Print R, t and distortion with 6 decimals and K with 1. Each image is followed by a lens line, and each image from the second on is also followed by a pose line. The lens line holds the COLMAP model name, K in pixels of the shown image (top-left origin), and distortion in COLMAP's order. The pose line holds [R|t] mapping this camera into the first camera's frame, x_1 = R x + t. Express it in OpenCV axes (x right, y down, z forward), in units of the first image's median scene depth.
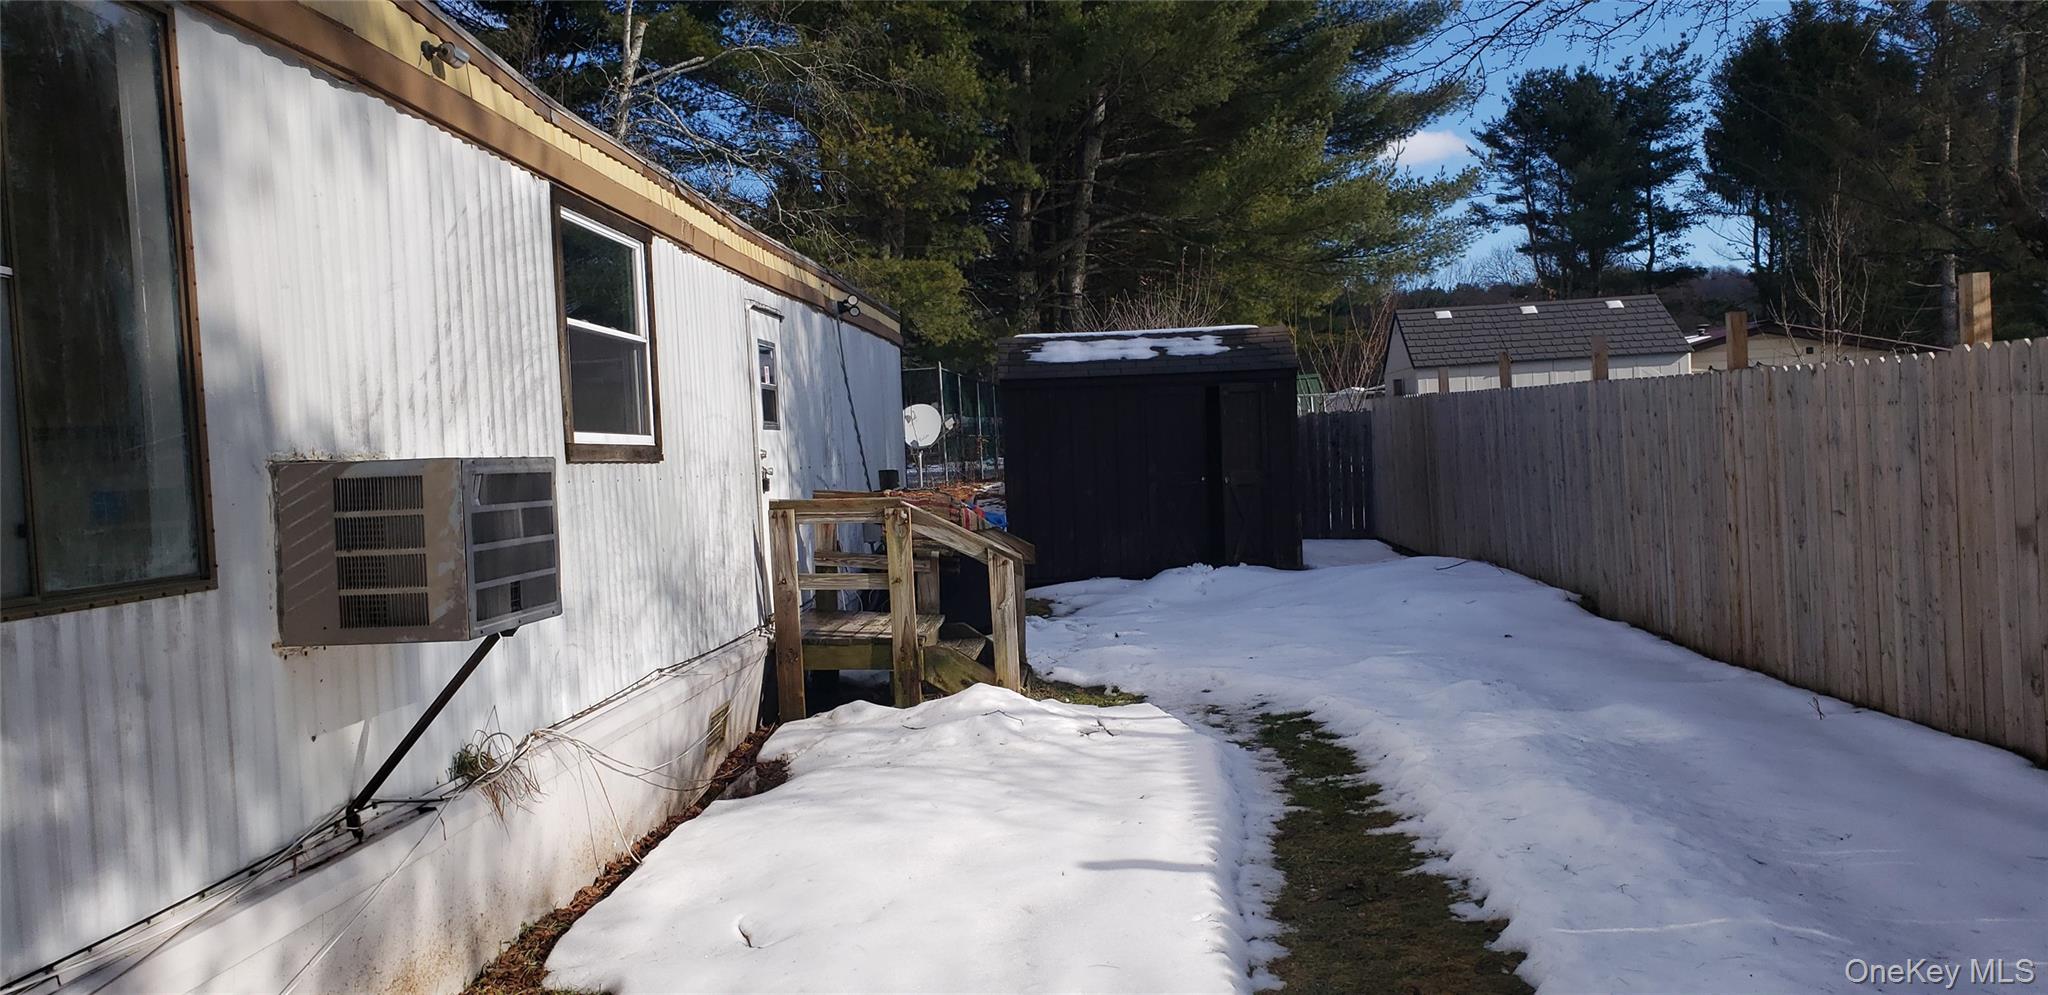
lens RADIAL K [[1667.0, 0, 1024.0], [0, 1667.0, 497.5], [0, 0, 1]] dist [0.061132, -0.001788]
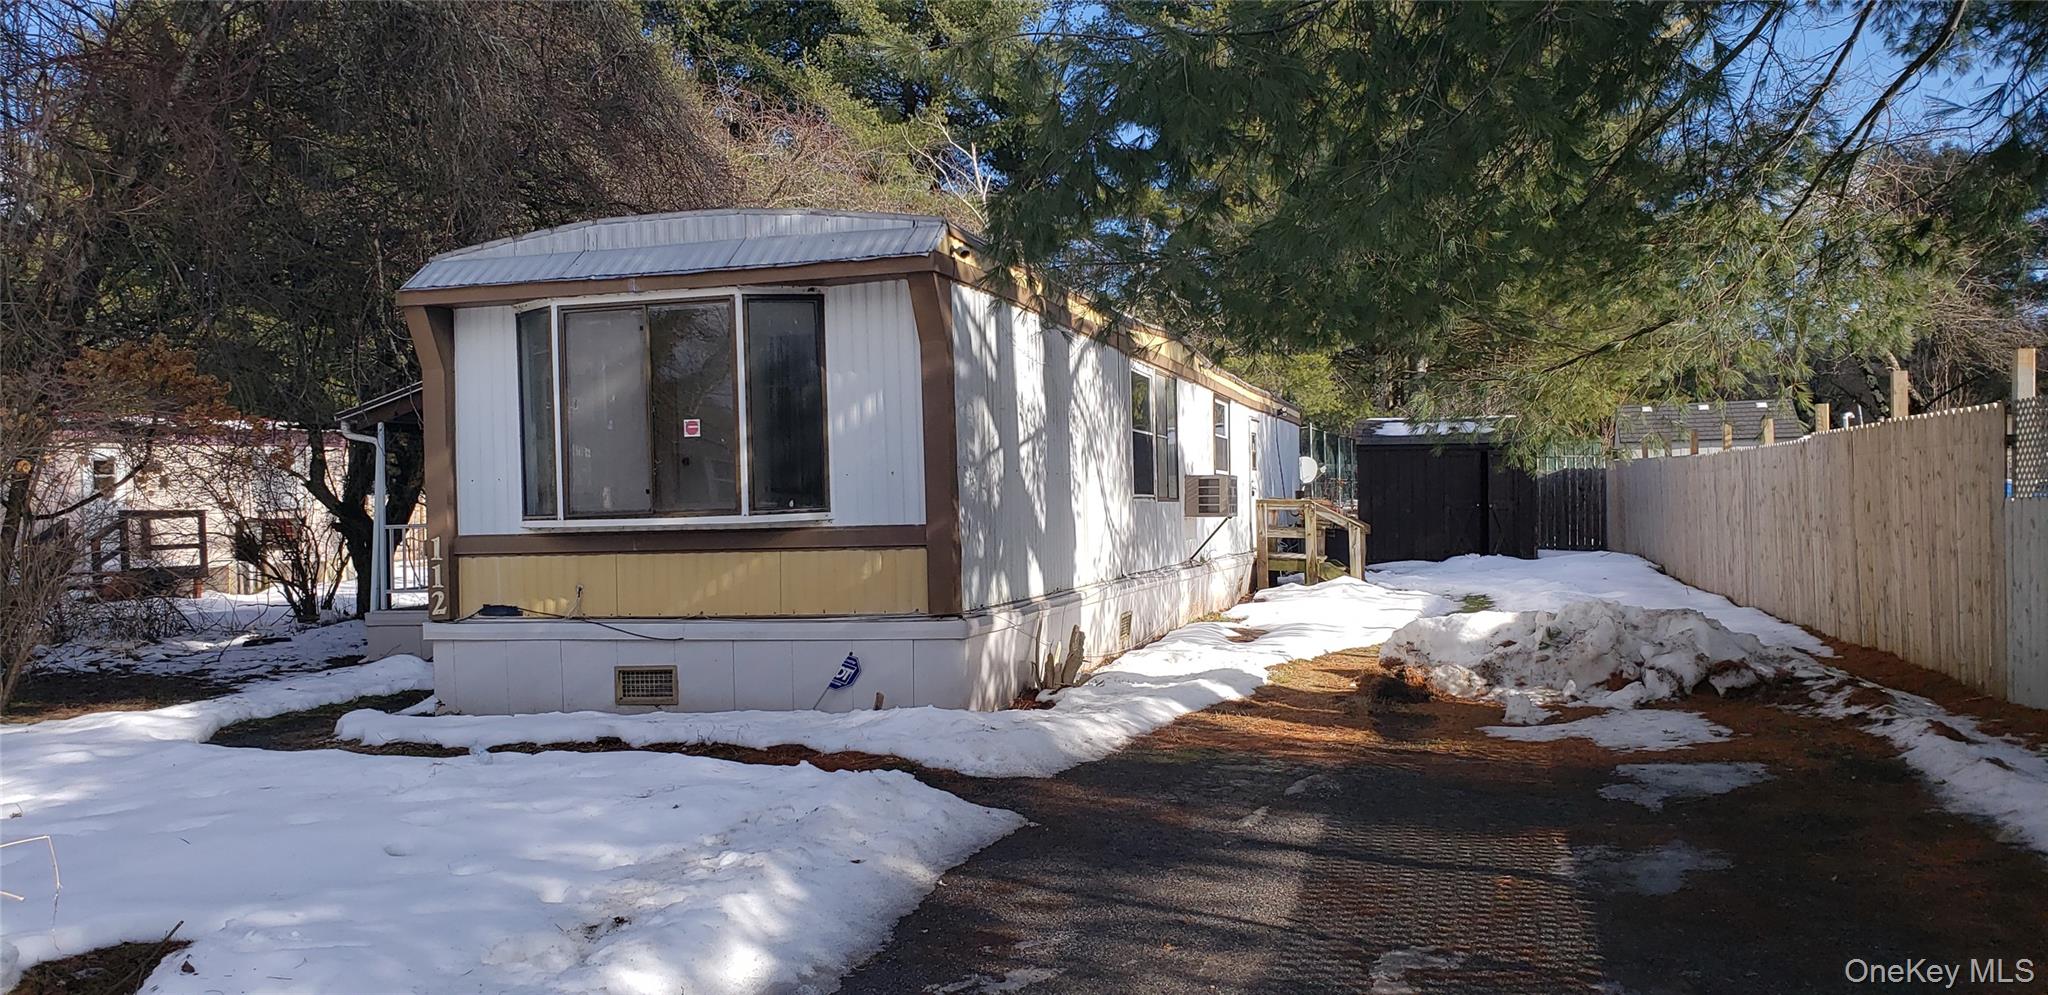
lens RADIAL K [[1686.3, 0, 1024.0], [0, 1686.3, 497.5], [0, 0, 1]] dist [0.136633, -0.002189]
pose [[0.978128, 0.031611, -0.205587, 0.016989], [-0.036660, 0.999111, -0.020795, 0.049096], [0.204747, 0.027877, 0.978418, -1.163465]]
